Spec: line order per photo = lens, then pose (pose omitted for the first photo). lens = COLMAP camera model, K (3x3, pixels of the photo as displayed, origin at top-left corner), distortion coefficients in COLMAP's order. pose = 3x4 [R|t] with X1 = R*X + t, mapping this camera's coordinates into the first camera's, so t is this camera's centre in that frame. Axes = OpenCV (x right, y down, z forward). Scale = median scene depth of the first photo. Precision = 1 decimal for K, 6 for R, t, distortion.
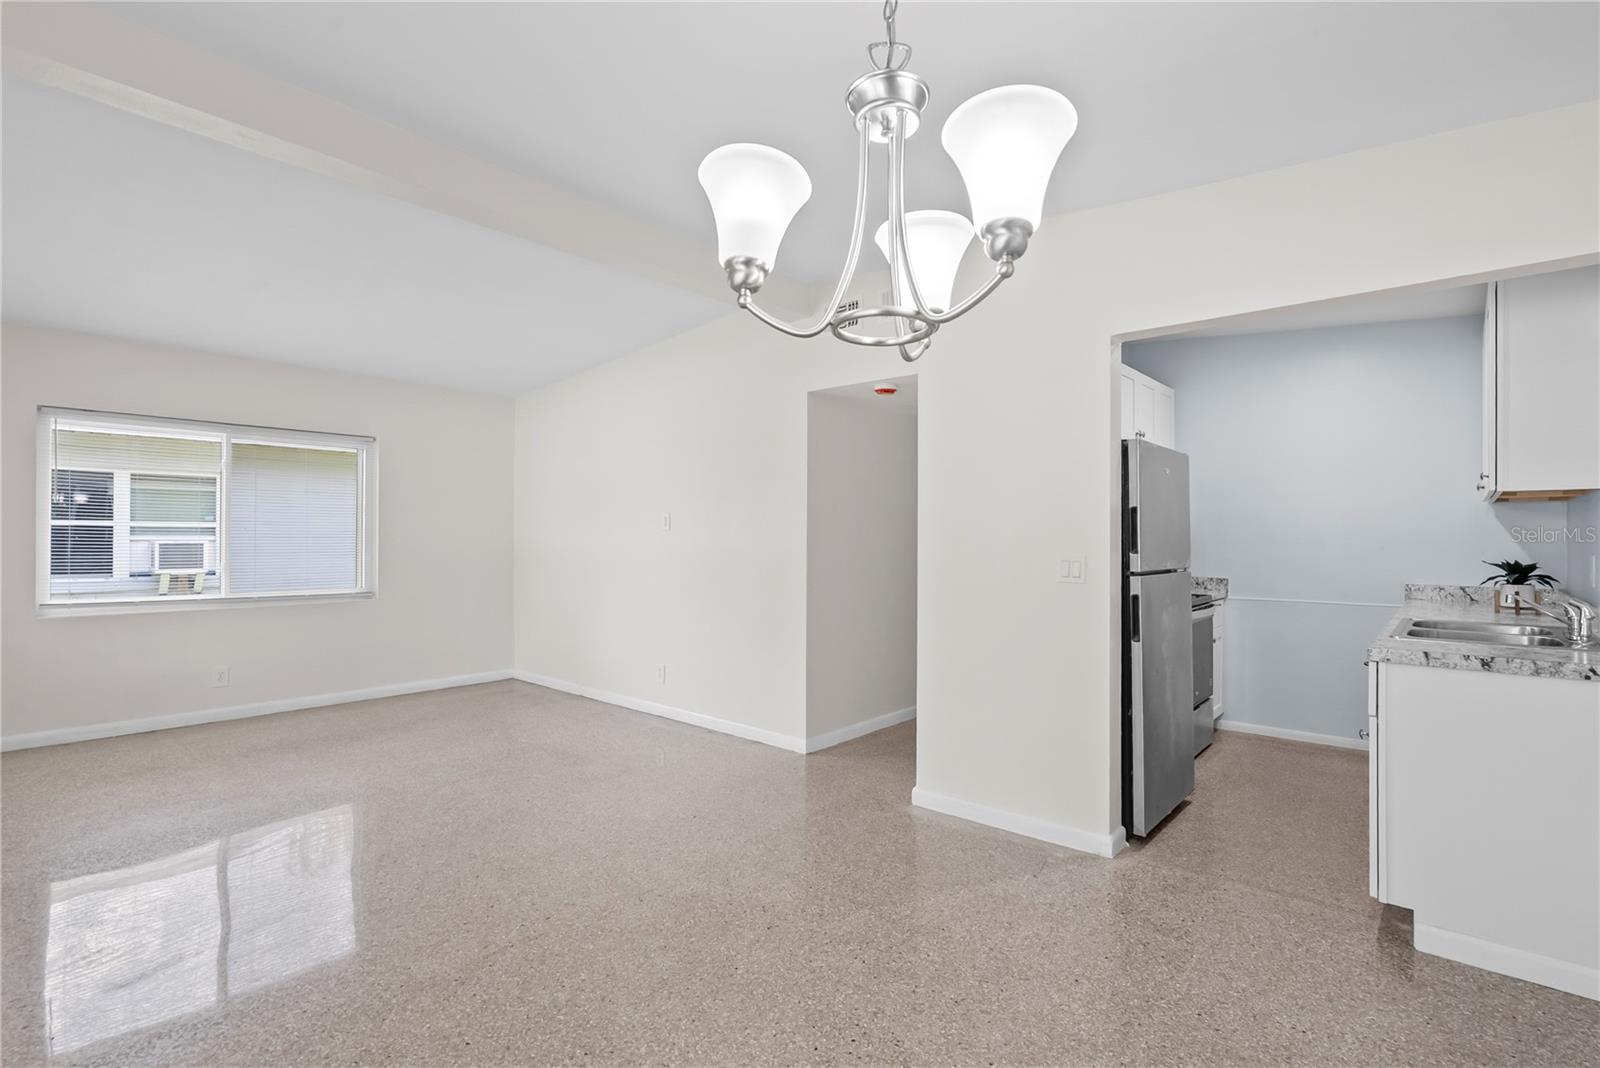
lens RADIAL K [[731.0, 0, 797.6], [0, 731.0, 535.4], [0, 0, 1]] dist [-0.005668, 0.001086]
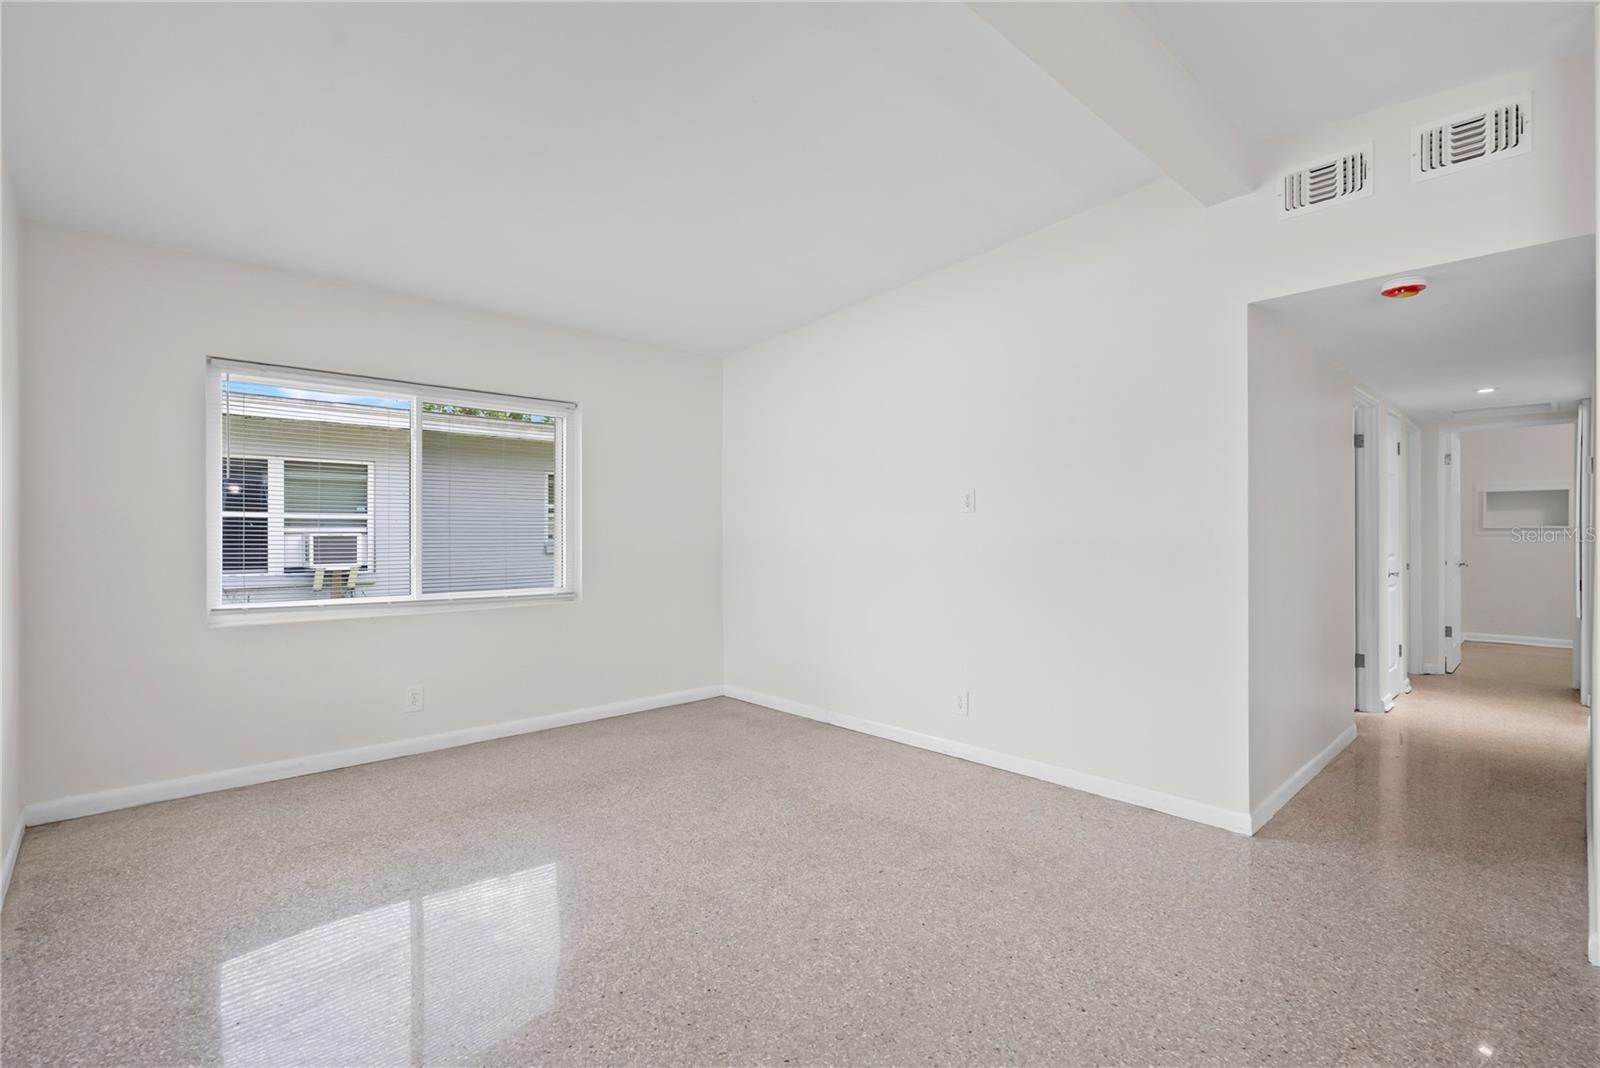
lens RADIAL K [[731.0, 0, 806.4], [0, 731.0, 529.9], [0, 0, 1]] dist [-0.005668, 0.001086]
pose [[0.995055, -0.005694, -0.099163, -0.186260], [0.005803, 0.999983, 0.000817, 0.006694], [0.099156, -0.001389, 0.995071, 0.161571]]
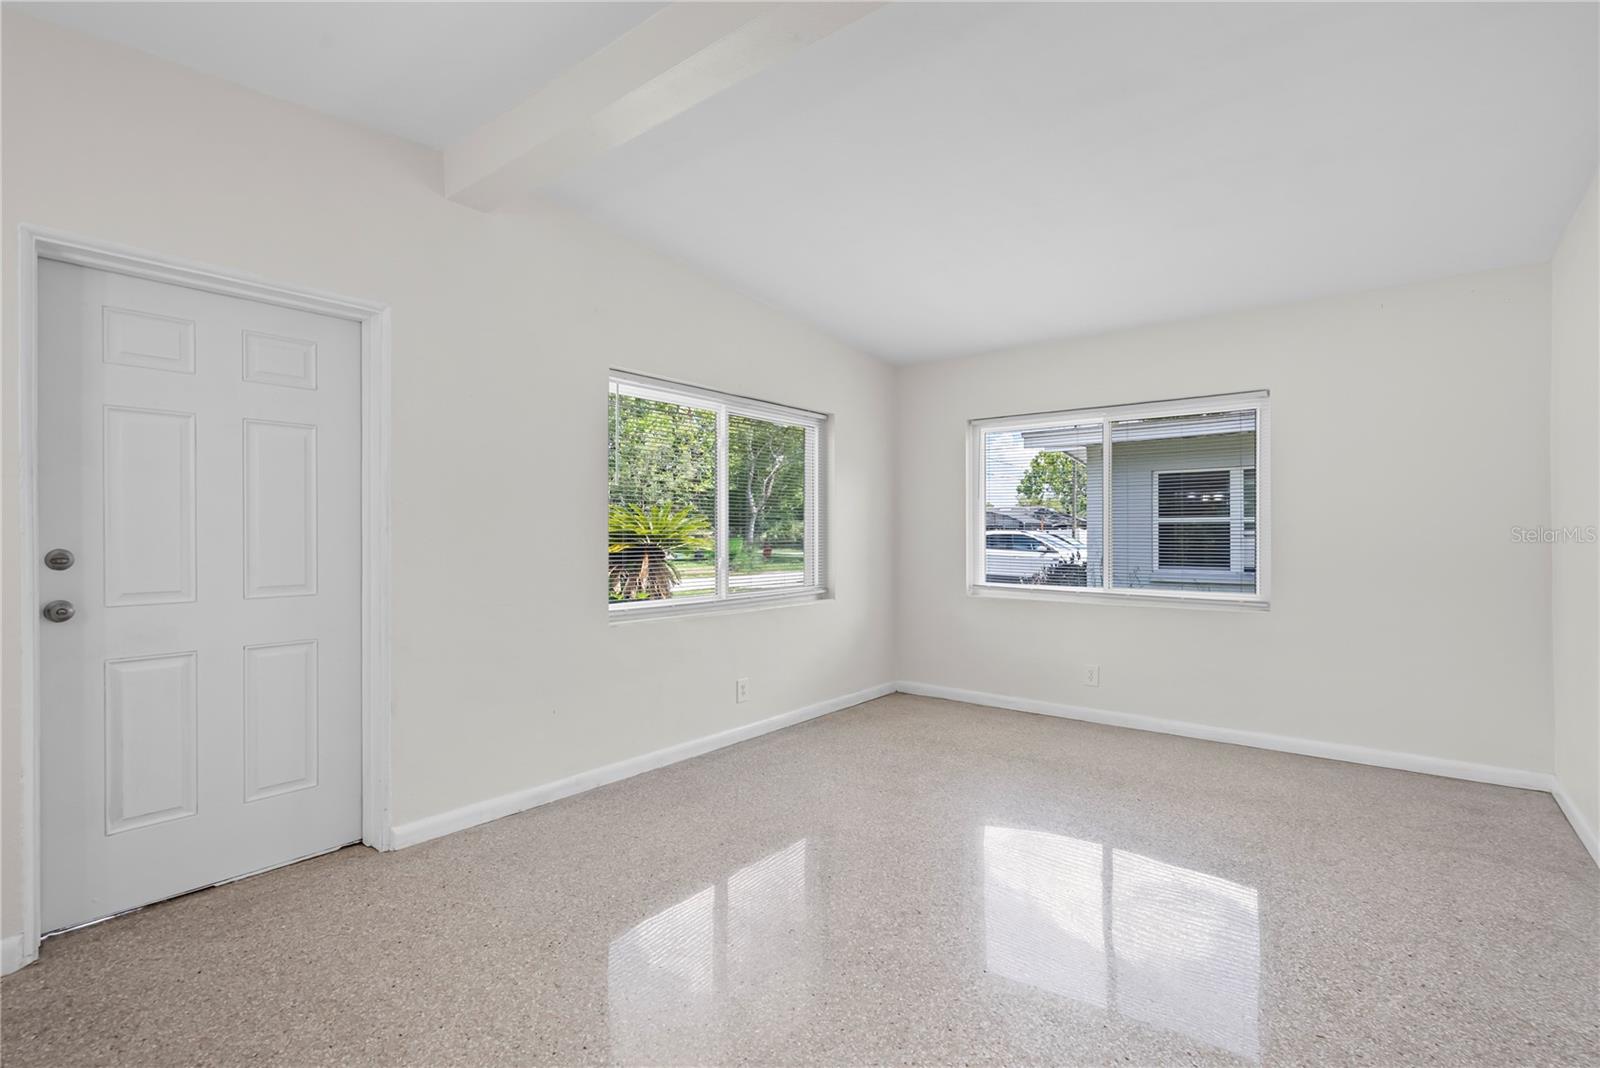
lens RADIAL K [[731.0, 0, 797.1], [0, 731.0, 539.1], [0, 0, 1]] dist [-0.005668, 0.001086]
pose [[0.045092, 0.001689, -0.998981, 0.090594], [0.003086, 0.999994, 0.001830, 0.009293], [0.998978, -0.003166, 0.045087, 0.379437]]
